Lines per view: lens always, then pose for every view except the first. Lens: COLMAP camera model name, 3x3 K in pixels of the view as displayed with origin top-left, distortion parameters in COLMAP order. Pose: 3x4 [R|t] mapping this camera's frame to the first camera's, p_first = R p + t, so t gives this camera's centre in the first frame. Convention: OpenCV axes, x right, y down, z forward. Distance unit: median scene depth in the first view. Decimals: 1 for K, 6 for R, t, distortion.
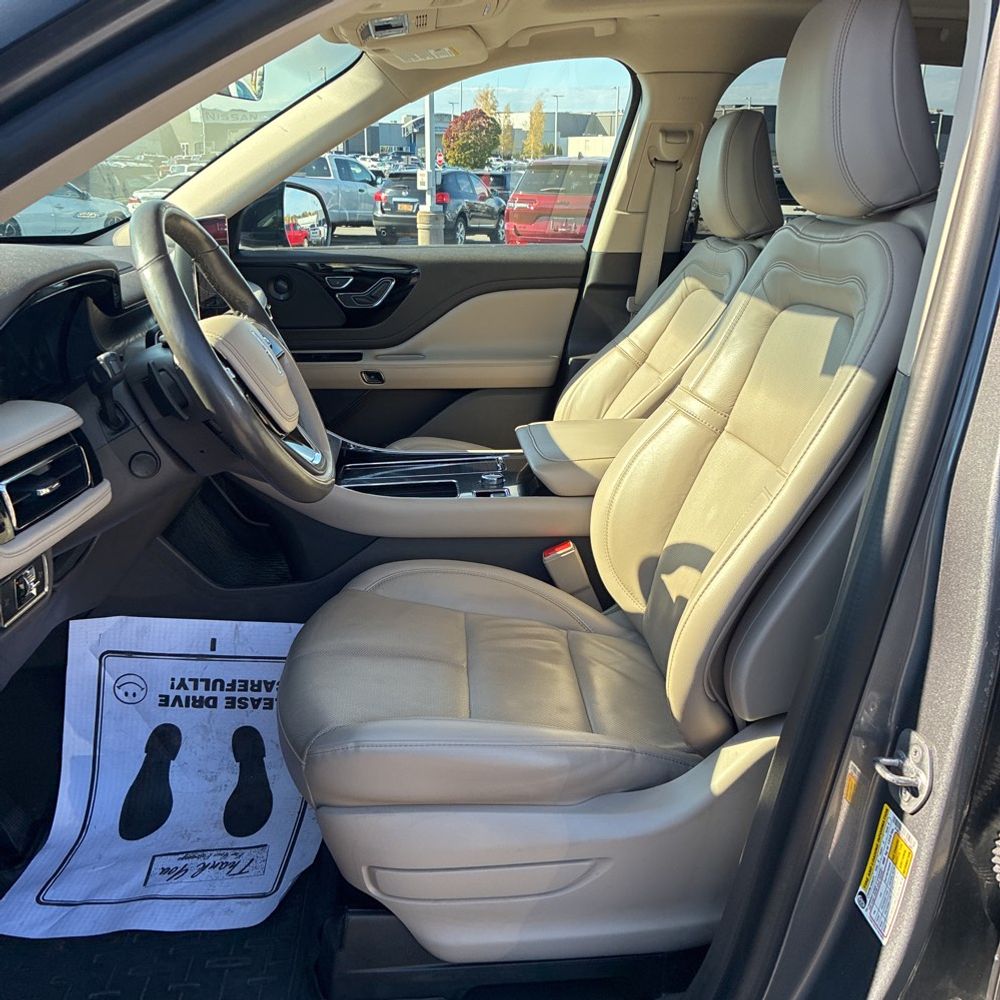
lens RADIAL K [[1008.2, 0, 500.0], [0, 1008.2, 500.0], [0, 0, 1]] dist [0.100105, -0.719403]
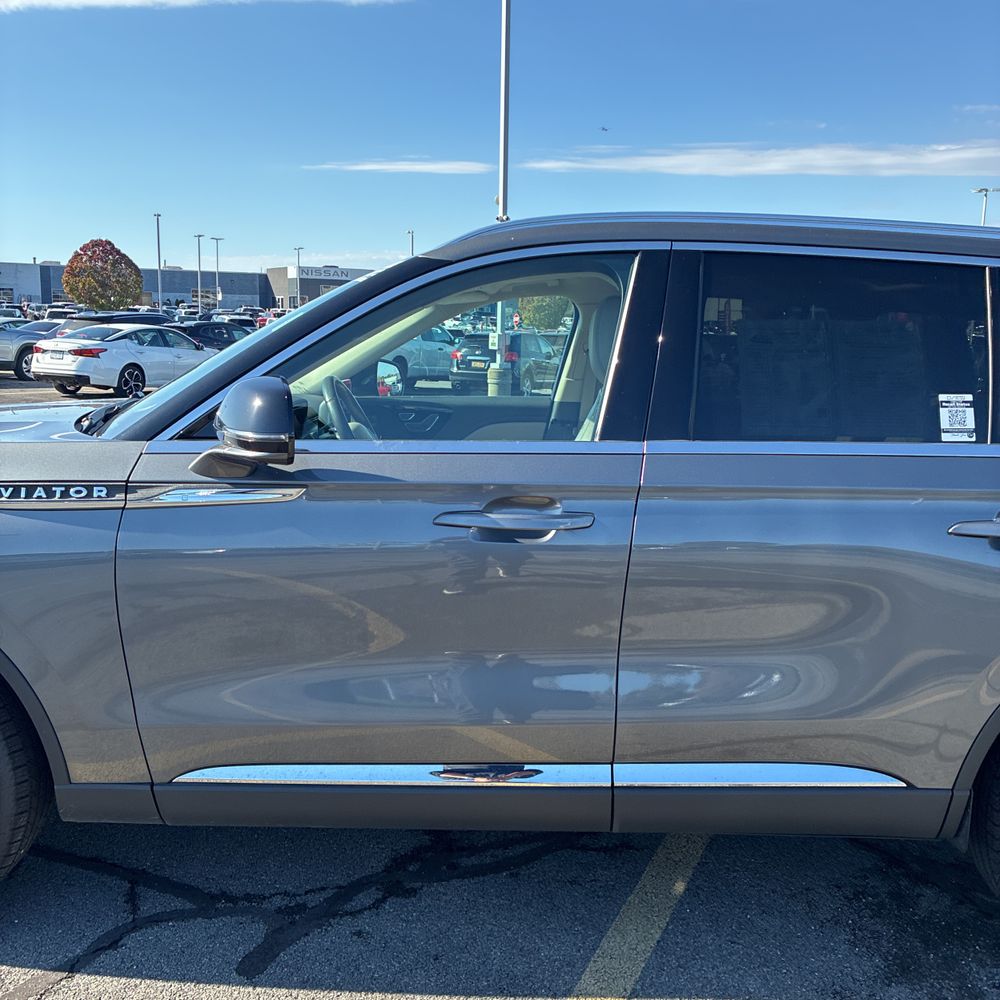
lens RADIAL K [[1014.2, 0, 479.7], [0, 1014.2, 511.6], [0, 0, 1]] dist [0.034936, -0.005385]
pose [[0.995228, 0.024518, -0.094449, 0.019423], [-0.037042, 0.990393, -0.133228, 0.025269], [0.090275, 0.136091, 0.986575, -0.099109]]
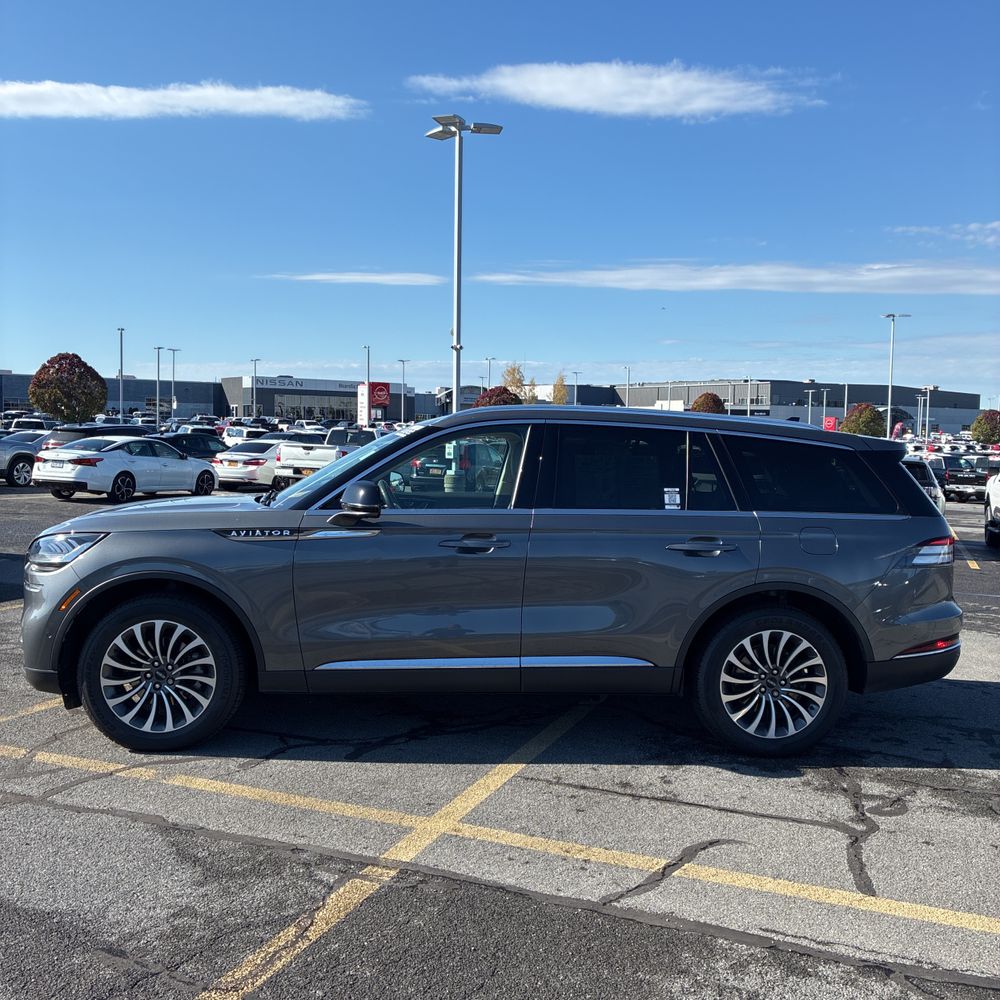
lens RADIAL K [[1077.7, 0, 500.0], [0, 1077.7, 500.0], [0, 0, 1]] dist [0.012328, 0.027289]
pose [[0.999462, 0.011082, -0.030856, 0.029892], [-0.018429, 0.968280, -0.249187, 0.082373], [0.027115, 0.249622, 0.967964, -0.303622]]
